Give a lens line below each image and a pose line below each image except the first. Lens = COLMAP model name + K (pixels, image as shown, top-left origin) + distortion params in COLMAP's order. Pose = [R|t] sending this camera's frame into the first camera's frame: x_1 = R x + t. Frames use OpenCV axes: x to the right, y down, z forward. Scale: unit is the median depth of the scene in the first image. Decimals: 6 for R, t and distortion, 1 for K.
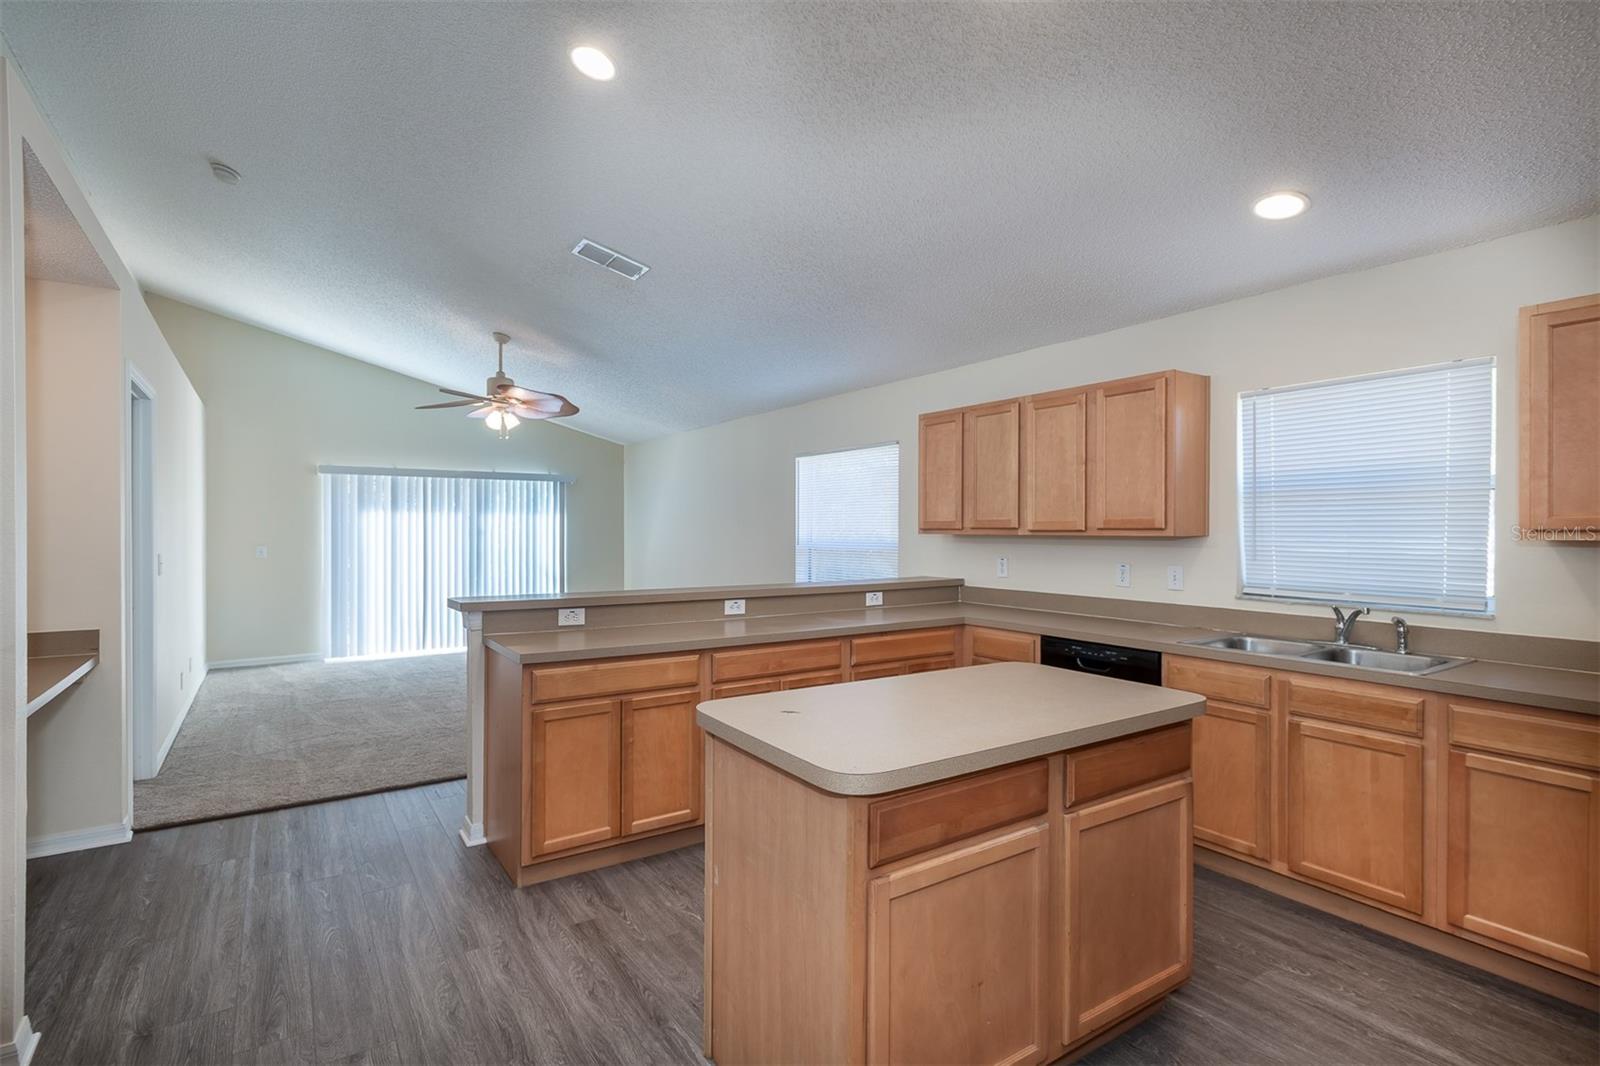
lens RADIAL K [[771.7, 0, 796.3], [0, 771.7, 534.4], [0, 0, 1]] dist [0.004660, -0.002187]
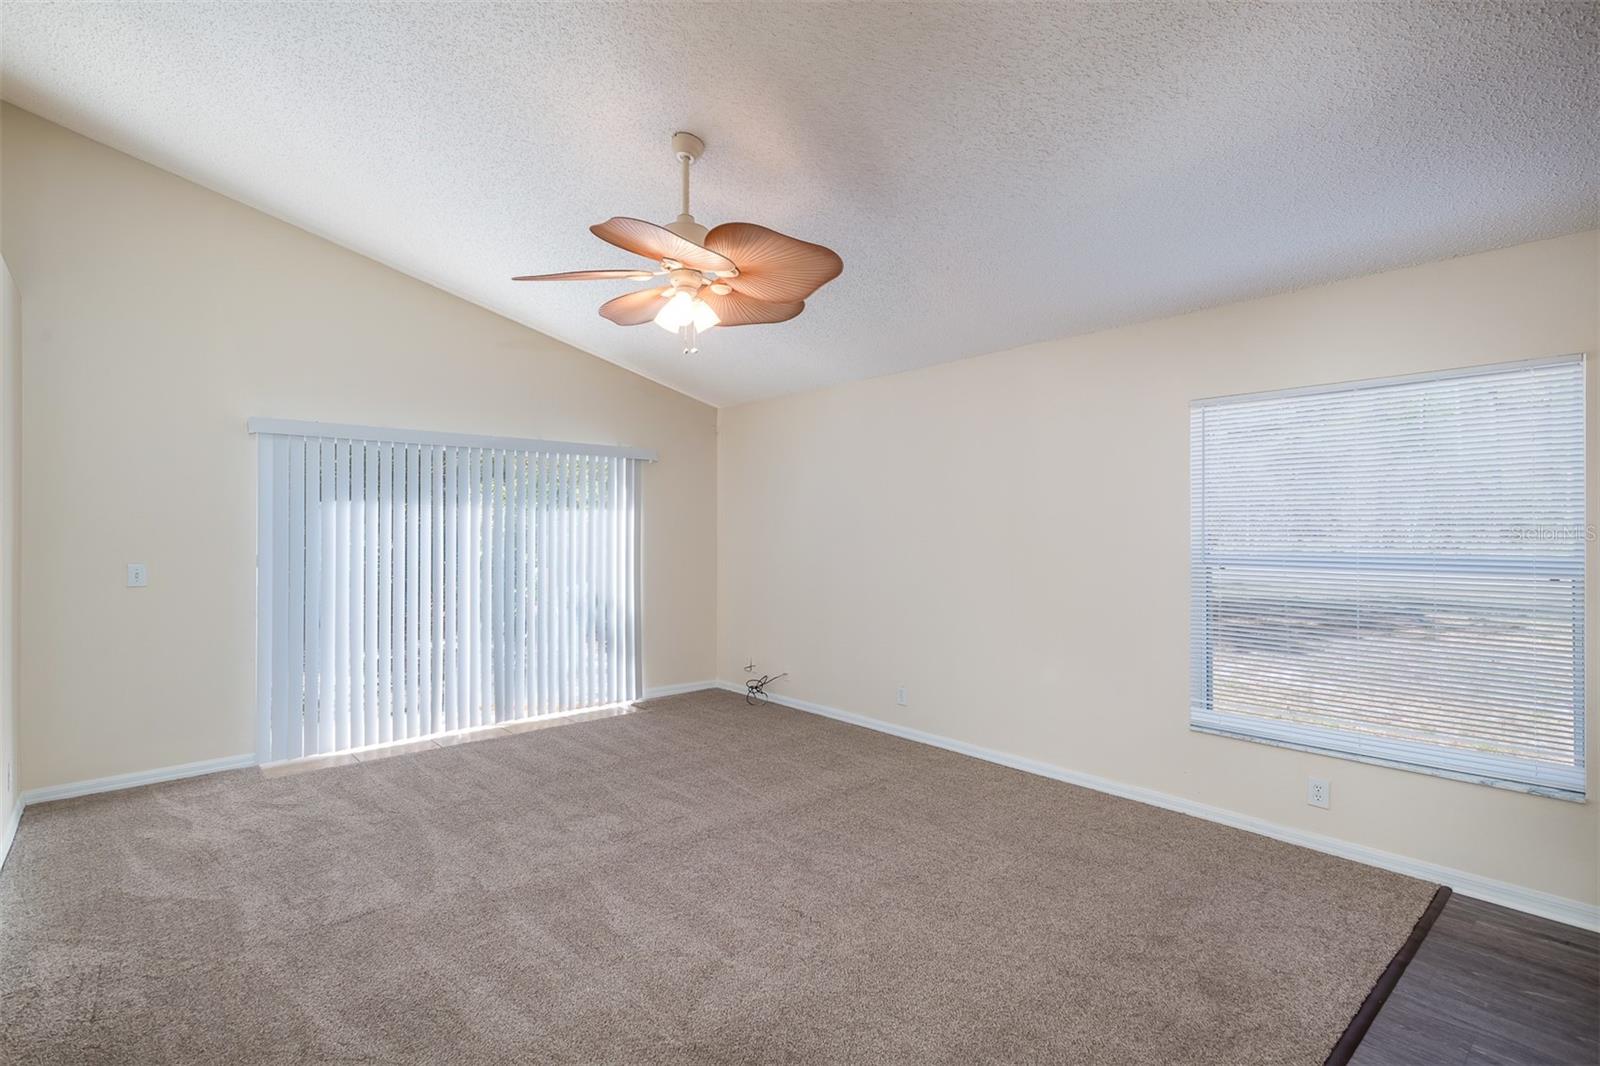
lens RADIAL K [[771.7, 0, 800.7], [0, 771.7, 531.0], [0, 0, 1]] dist [0.004660, -0.002187]
pose [[0.990899, -0.004675, 0.134525, -0.261666], [0.005324, 0.999976, -0.004463, -0.005214], [-0.134501, 0.005139, 0.990900, 0.348562]]
